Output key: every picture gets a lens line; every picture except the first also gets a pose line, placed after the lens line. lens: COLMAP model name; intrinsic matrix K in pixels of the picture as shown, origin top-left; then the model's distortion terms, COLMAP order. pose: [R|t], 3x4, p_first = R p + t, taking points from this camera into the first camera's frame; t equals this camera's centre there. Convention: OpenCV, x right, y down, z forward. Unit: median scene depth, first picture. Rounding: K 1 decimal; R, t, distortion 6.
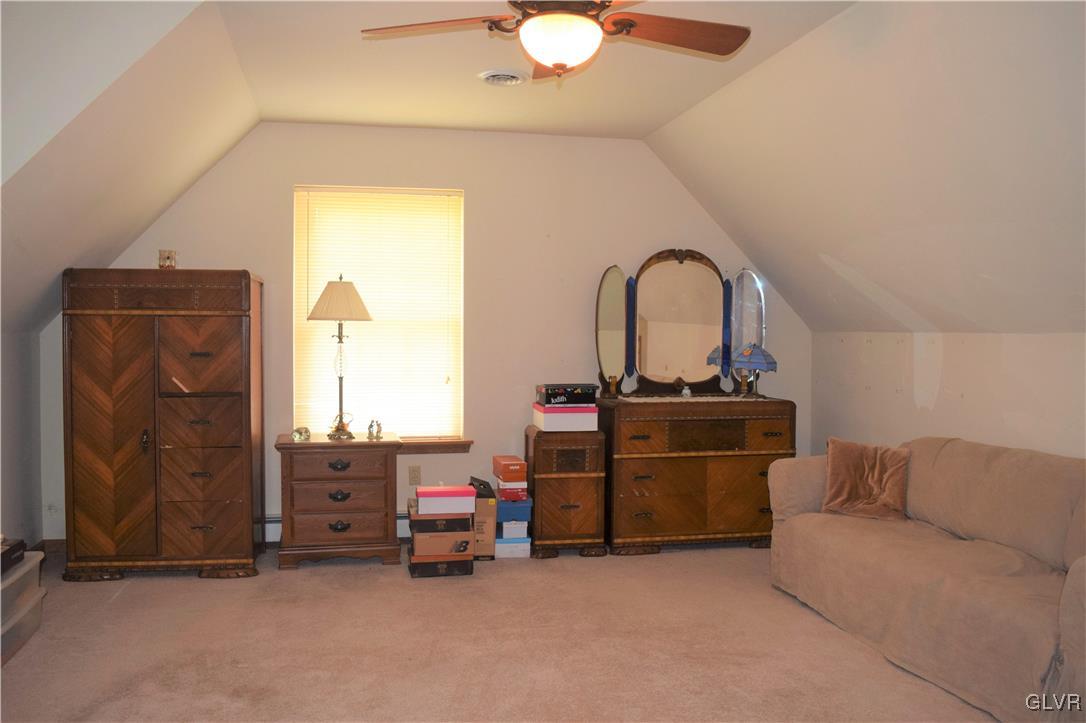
lens RADIAL K [[889.8, 0, 541.6], [0, 889.8, 367.6], [0, 0, 1]] dist [-0.084309, 0.012075]
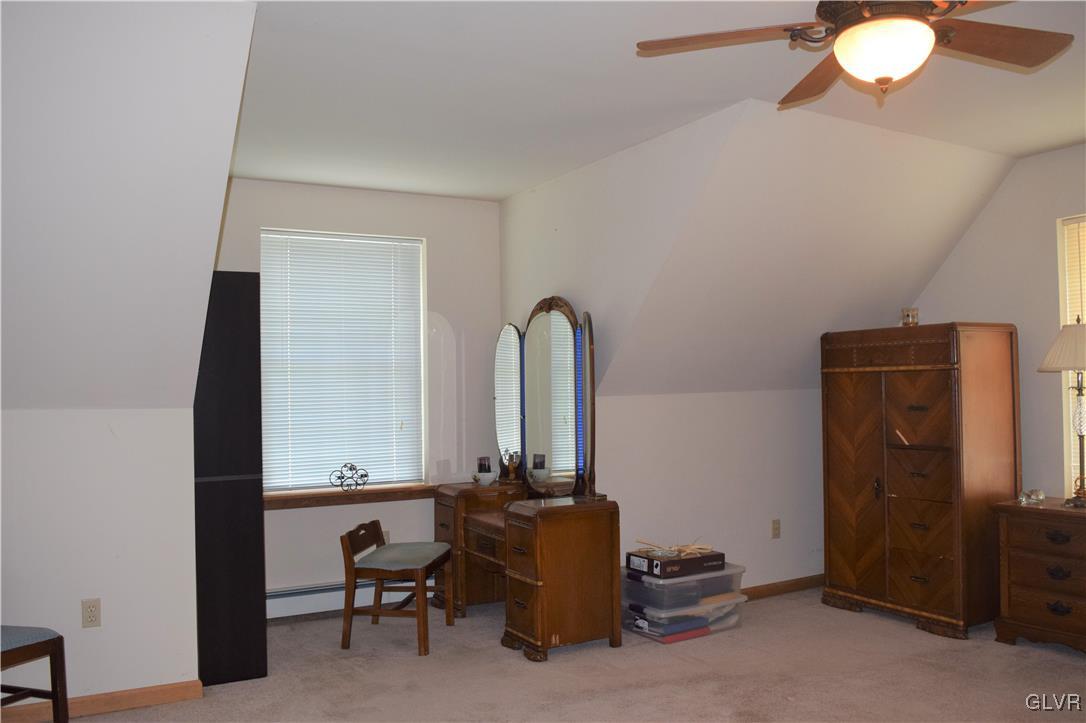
lens RADIAL K [[889.8, 0, 541.4], [0, 889.8, 361.1], [0, 0, 1]] dist [-0.084309, 0.012075]
pose [[0.293705, -0.037251, -0.955170, 0.462297], [-0.014198, 0.998960, -0.043324, -0.019511], [0.955791, 0.026286, 0.292871, 0.280955]]
